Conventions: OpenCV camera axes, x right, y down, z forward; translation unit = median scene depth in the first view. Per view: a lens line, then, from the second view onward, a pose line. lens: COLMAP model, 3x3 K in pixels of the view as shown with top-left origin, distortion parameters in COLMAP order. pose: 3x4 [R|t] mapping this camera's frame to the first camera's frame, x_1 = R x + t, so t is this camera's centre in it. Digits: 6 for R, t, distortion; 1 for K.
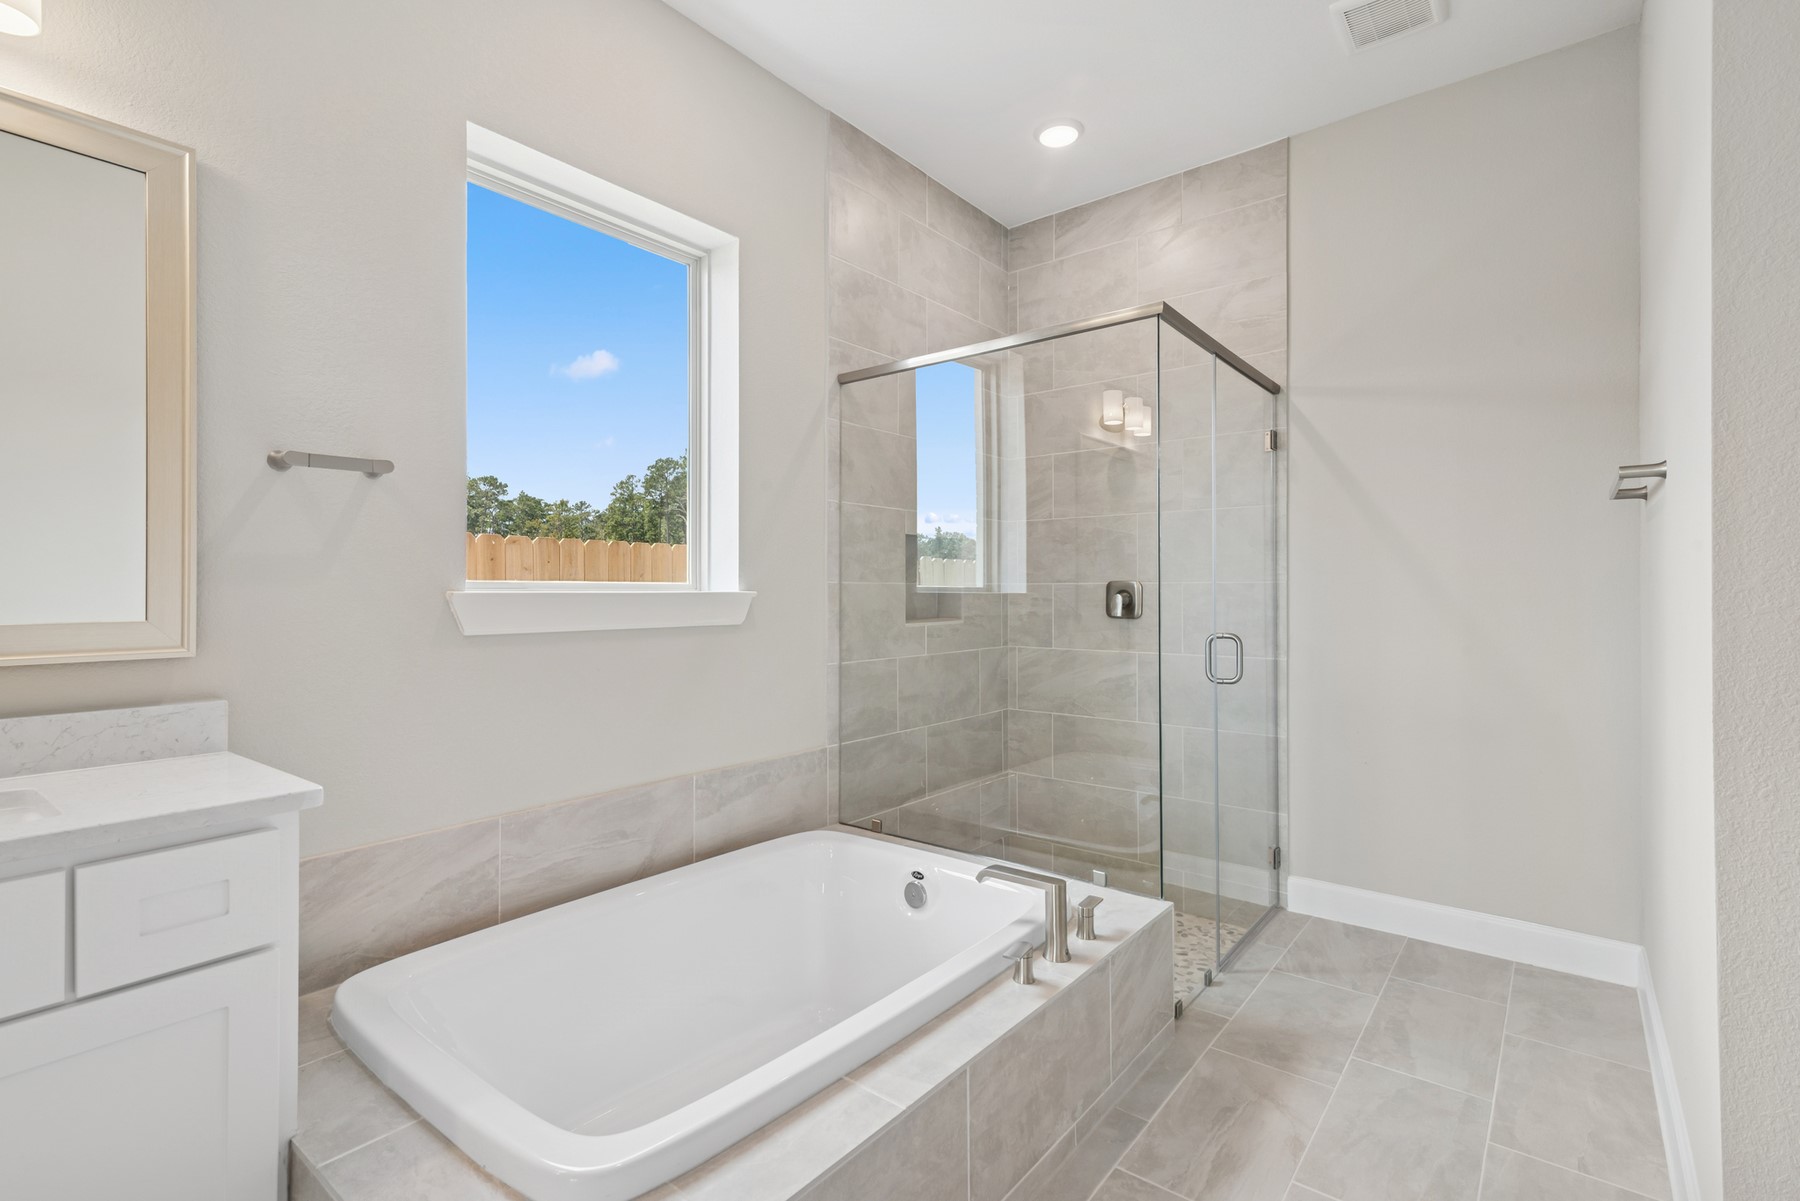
lens RADIAL K [[834.1, 0, 900.0], [0, 834.1, 600.5], [0, 0, 1]] dist [0.002633, 0.000469]
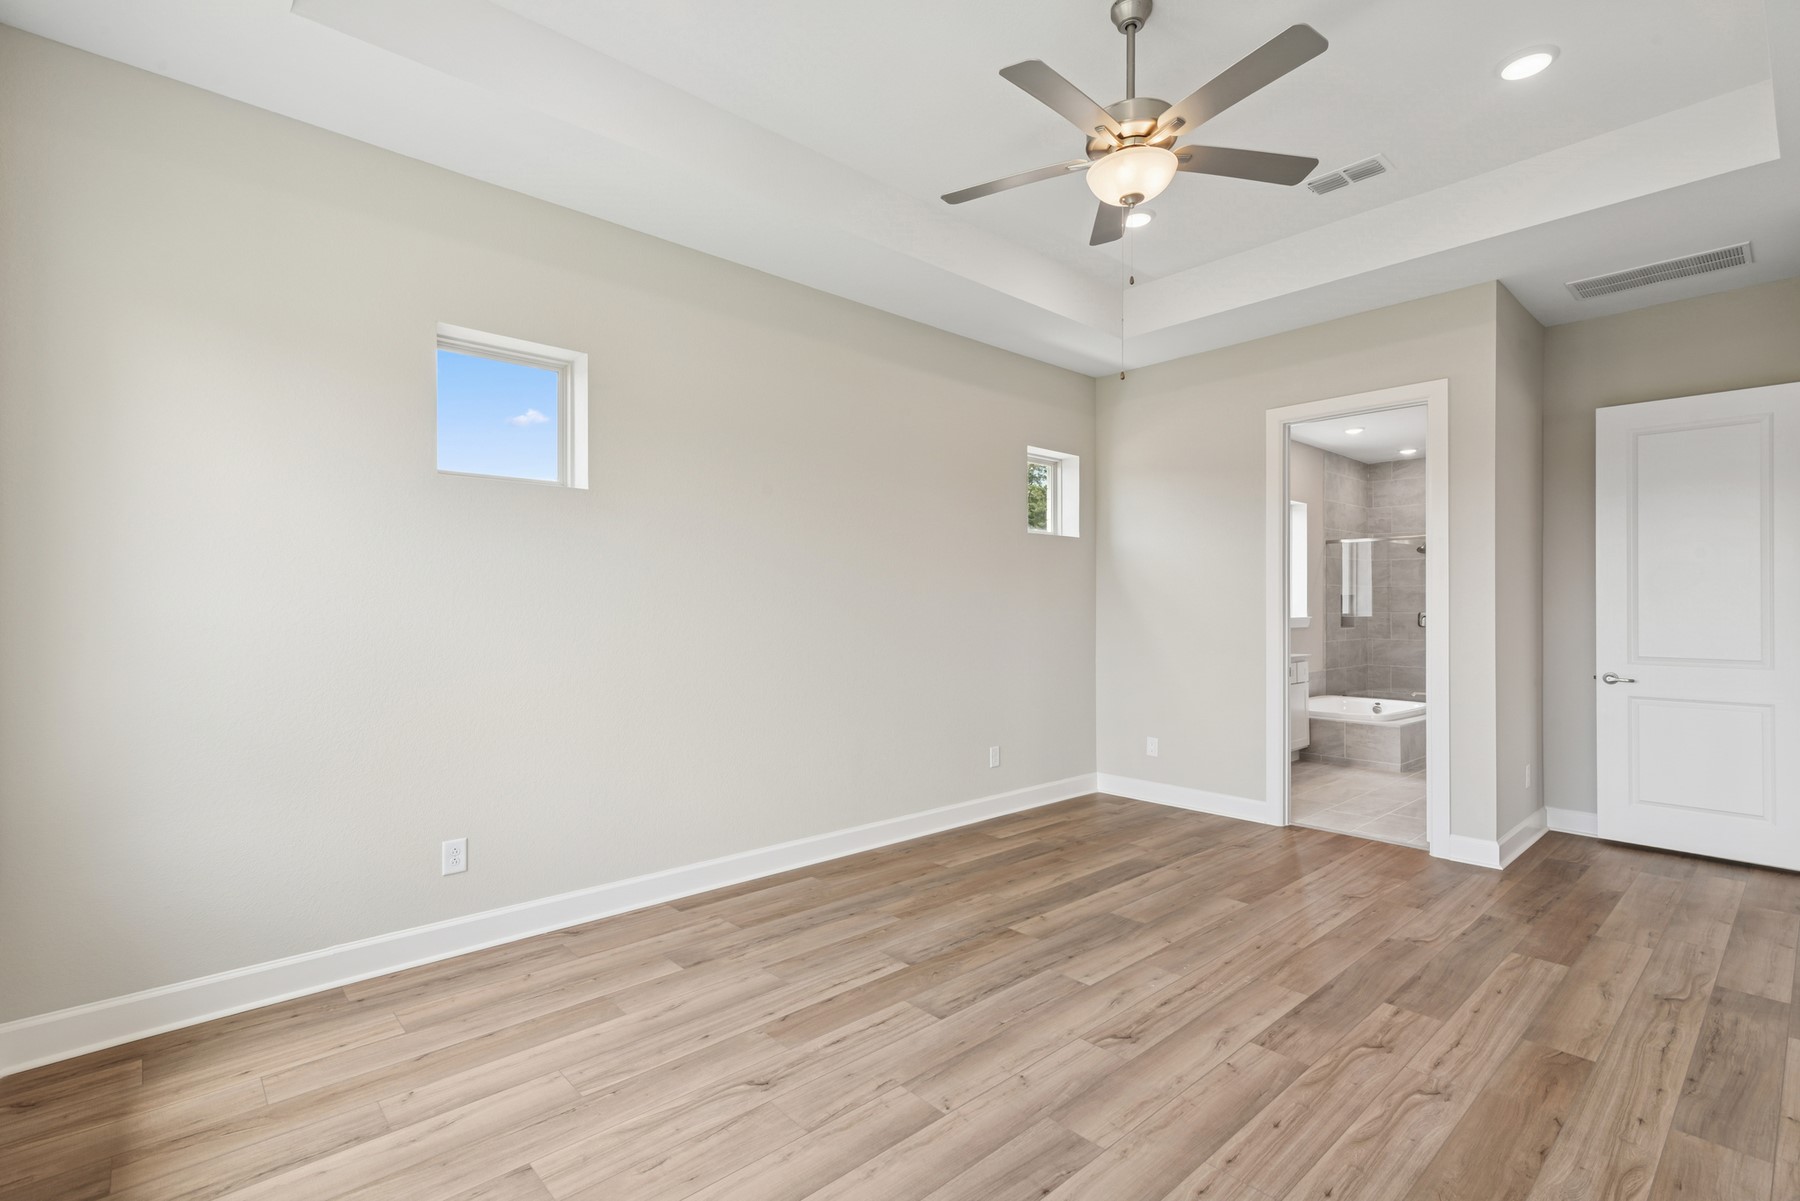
lens RADIAL K [[834.1, 0, 900.0], [0, 834.1, 600.5], [0, 0, 1]] dist [0.002633, 0.000469]
pose [[0.985602, 0.004358, -0.169026, -0.878796], [-0.006228, 0.999925, -0.010534, -0.022474], [0.168967, 0.011435, 0.985555, -1.768518]]
